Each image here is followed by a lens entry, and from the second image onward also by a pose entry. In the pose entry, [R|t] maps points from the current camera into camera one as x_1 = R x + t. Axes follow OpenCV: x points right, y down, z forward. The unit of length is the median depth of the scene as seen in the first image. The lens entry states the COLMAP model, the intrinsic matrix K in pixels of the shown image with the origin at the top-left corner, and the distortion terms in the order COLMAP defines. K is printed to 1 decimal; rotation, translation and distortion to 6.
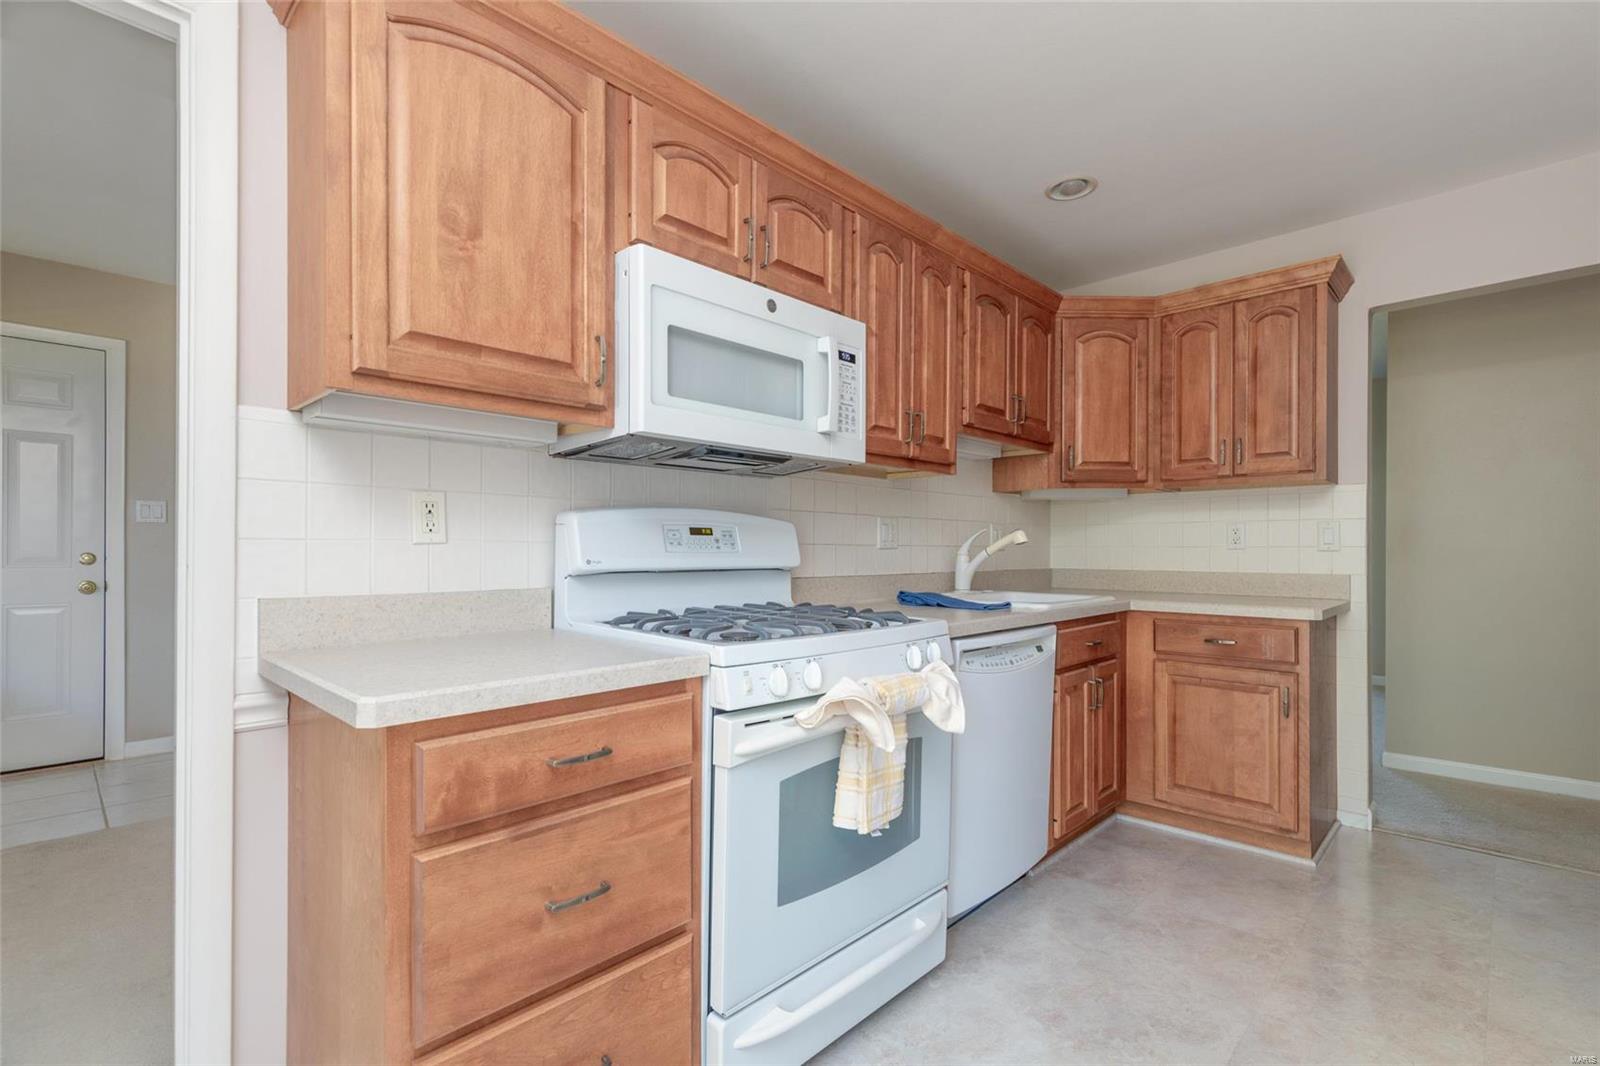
lens RADIAL K [[731.6, 0, 800.2], [0, 731.6, 547.1], [0, 0, 1]] dist [0.029038, -0.000551]
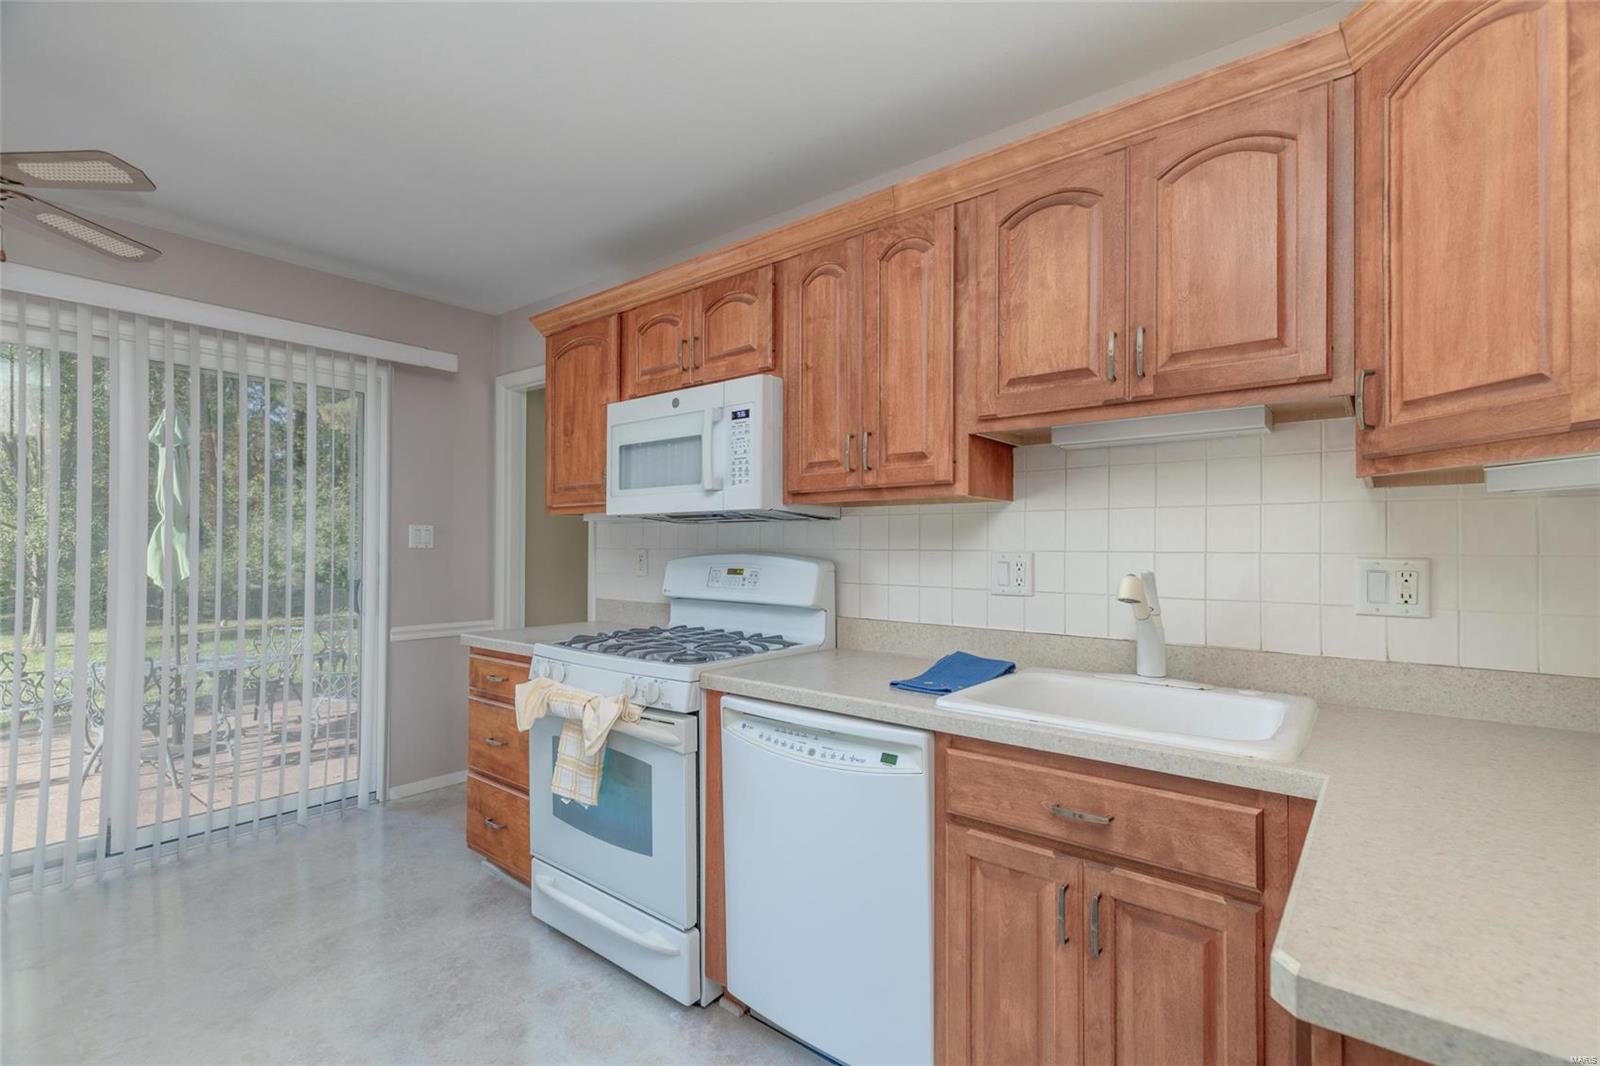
lens RADIAL K [[731.6, 0, 803.1], [0, 731.6, 536.0], [0, 0, 1]] dist [0.029038, -0.000551]
pose [[0.074688, -0.016422, -0.997072, 1.147971], [0.000573, 0.999865, -0.016425, -0.062052], [0.997207, 0.000655, 0.074687, 1.012808]]
